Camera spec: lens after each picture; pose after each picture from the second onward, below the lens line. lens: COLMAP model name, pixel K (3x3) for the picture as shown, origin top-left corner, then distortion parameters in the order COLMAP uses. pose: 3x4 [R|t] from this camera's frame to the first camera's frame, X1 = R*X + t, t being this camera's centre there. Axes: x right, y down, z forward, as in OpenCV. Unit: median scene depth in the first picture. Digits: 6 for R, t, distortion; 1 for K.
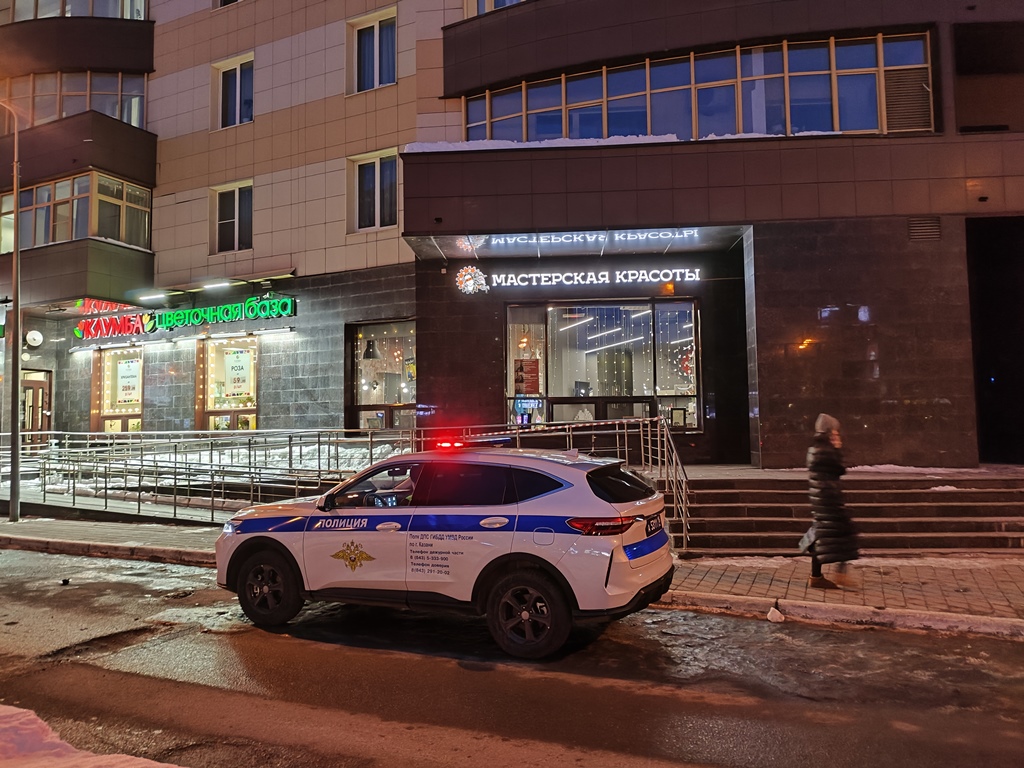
lens RADIAL K [[750.2, 0, 533.9], [0, 750.2, 376.5], [0, 0, 1]] dist [0.058482, -0.073226]
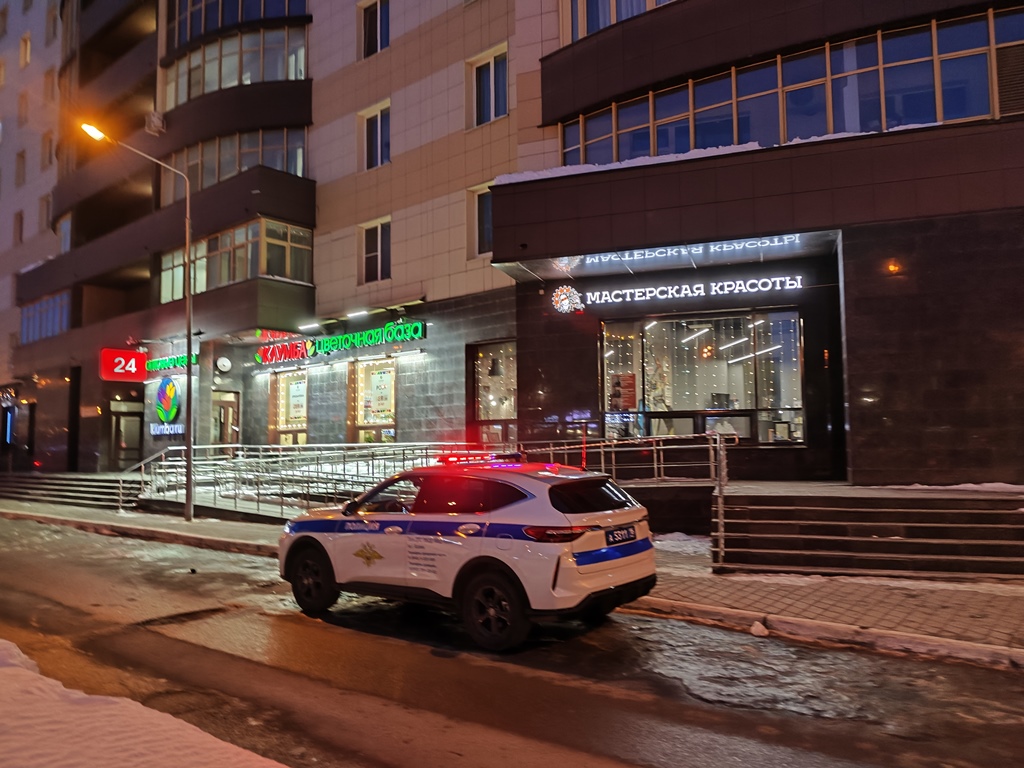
lens RADIAL K [[754.9, 0, 512.0], [0, 754.9, 384.0], [0, 0, 1]] dist [0.066041, -0.073697]
pose [[0.967694, -0.020165, -0.251321, 0.103431], [0.018720, 0.999792, -0.008138, -0.004393], [0.251433, 0.003170, 0.967870, -0.029413]]
